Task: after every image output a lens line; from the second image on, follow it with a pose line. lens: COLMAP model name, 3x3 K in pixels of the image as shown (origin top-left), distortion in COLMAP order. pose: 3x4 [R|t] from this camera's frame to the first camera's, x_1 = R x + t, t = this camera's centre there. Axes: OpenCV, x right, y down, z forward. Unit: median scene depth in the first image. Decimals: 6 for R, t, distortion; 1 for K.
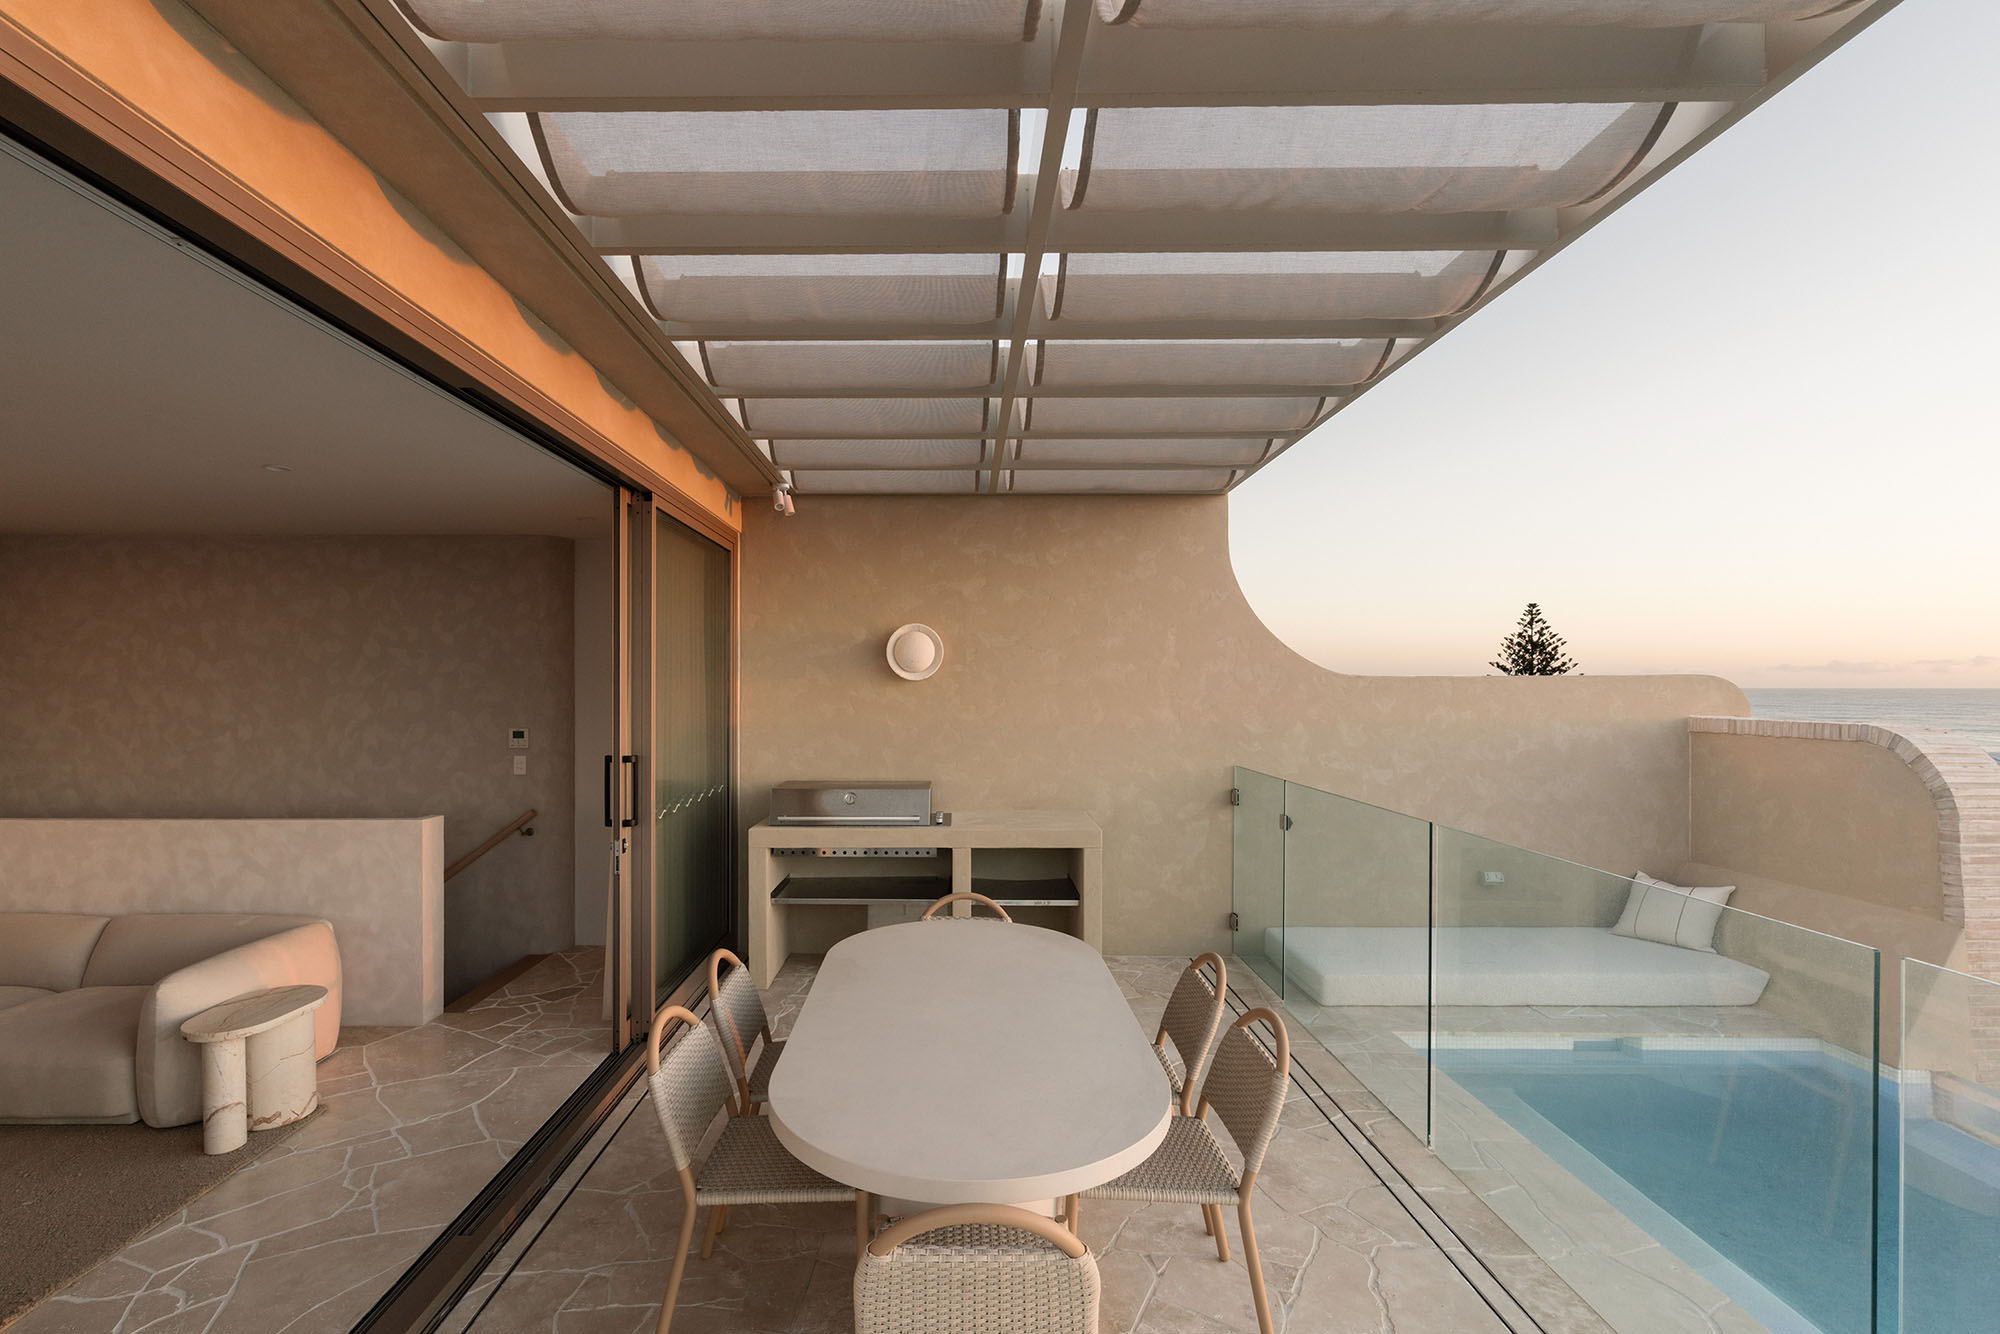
lens RADIAL K [[988.2, 0, 1000.0], [0, 988.2, 667.0], [0, 0, 1]] dist [0.001438, 0.000494]
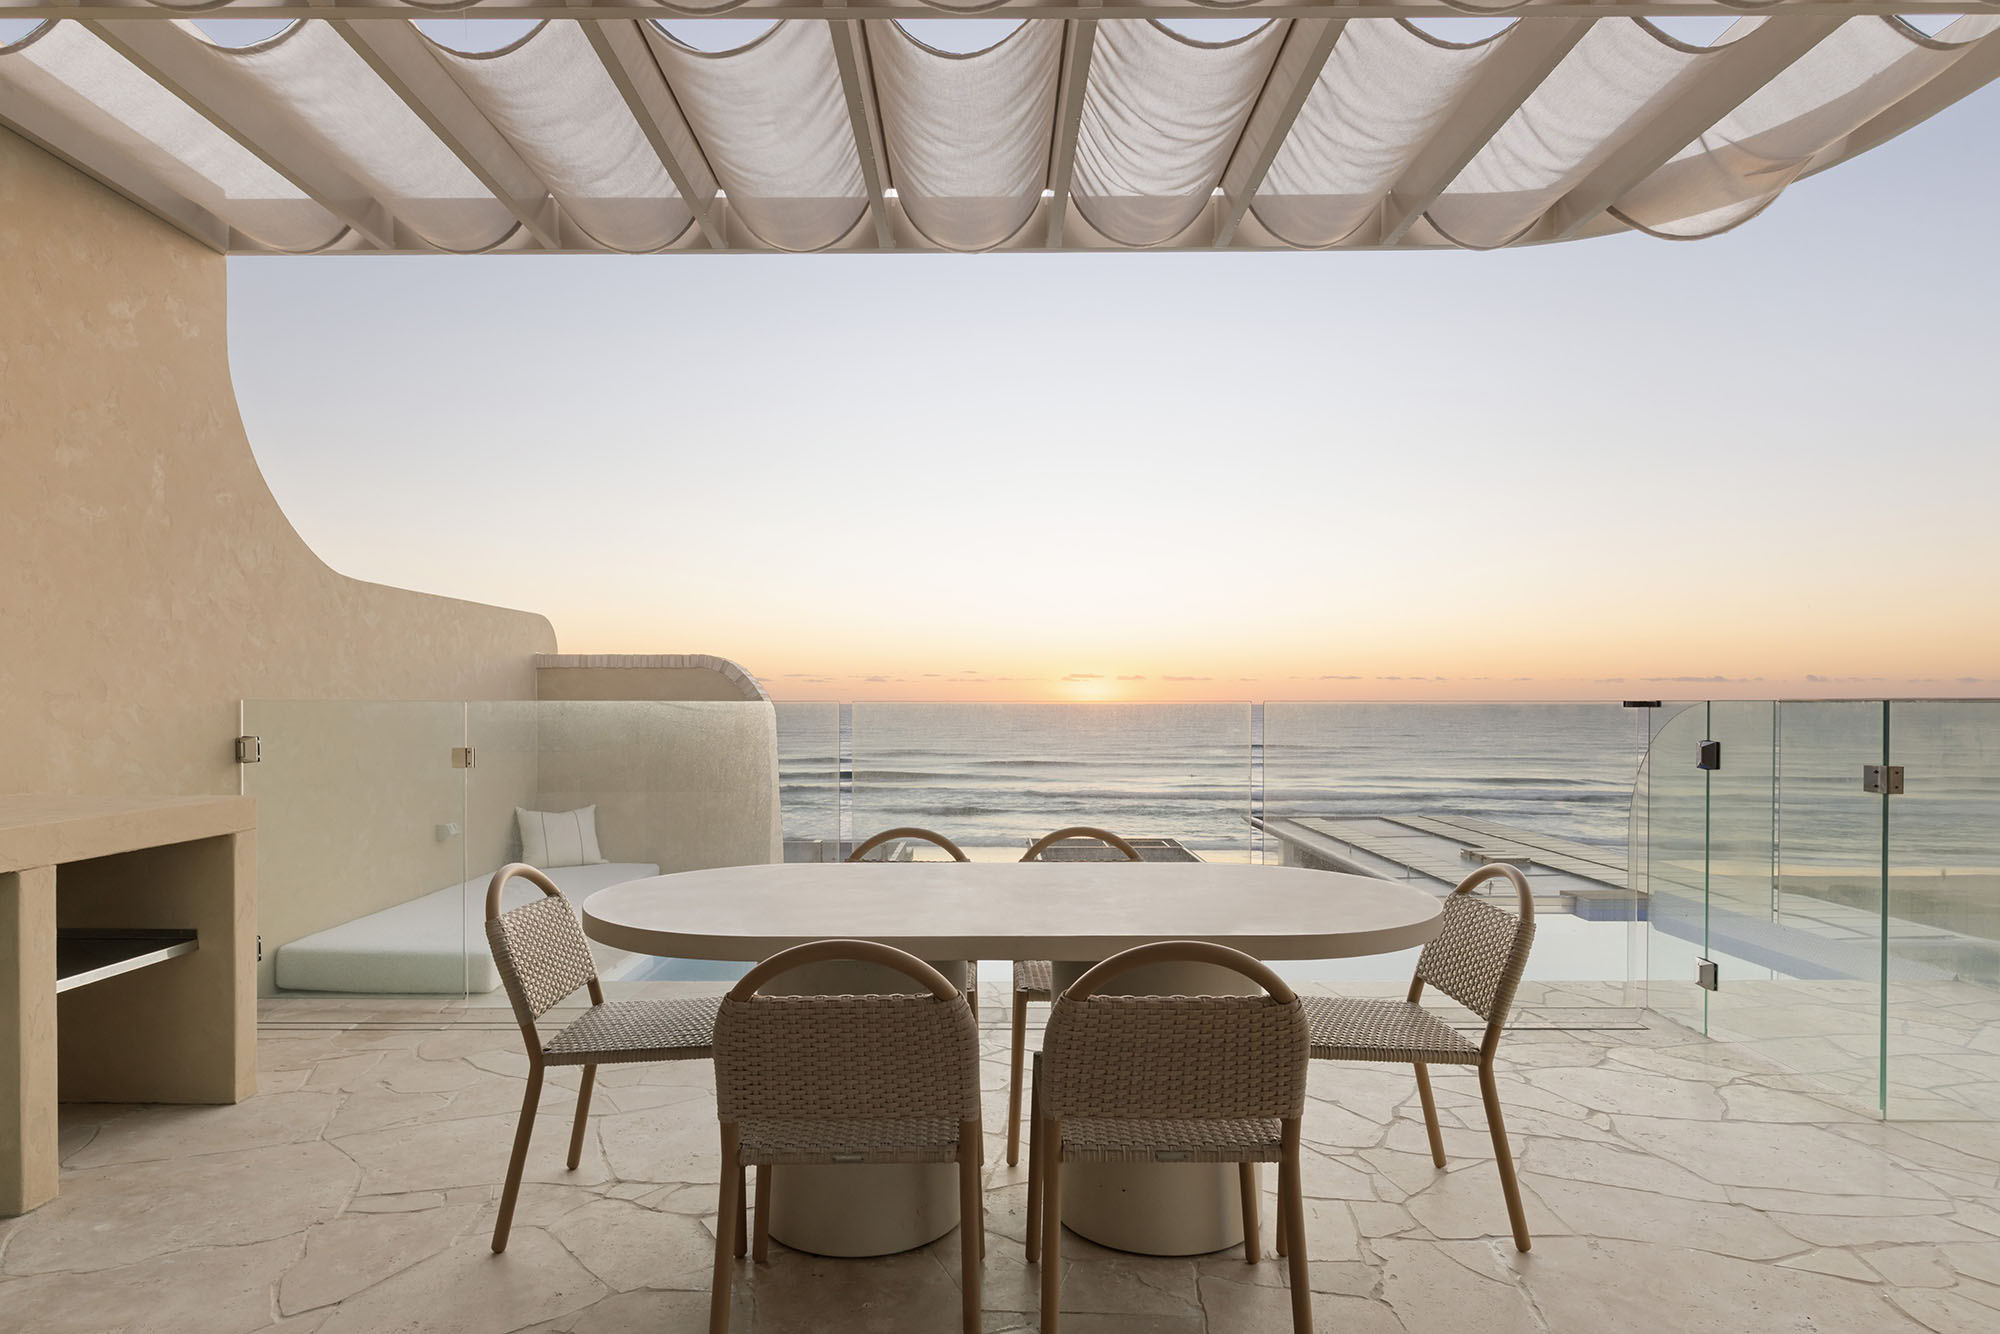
lens RADIAL K [[988.2, 0, 1000.0], [0, 988.2, 667.0], [0, 0, 1]] dist [0.001438, 0.000494]
pose [[0.306447, -0.008713, 0.951848, -0.208831], [-0.017995, 0.999726, 0.014944, 0.062000], [-0.951718, -0.021708, 0.306206, 0.355007]]
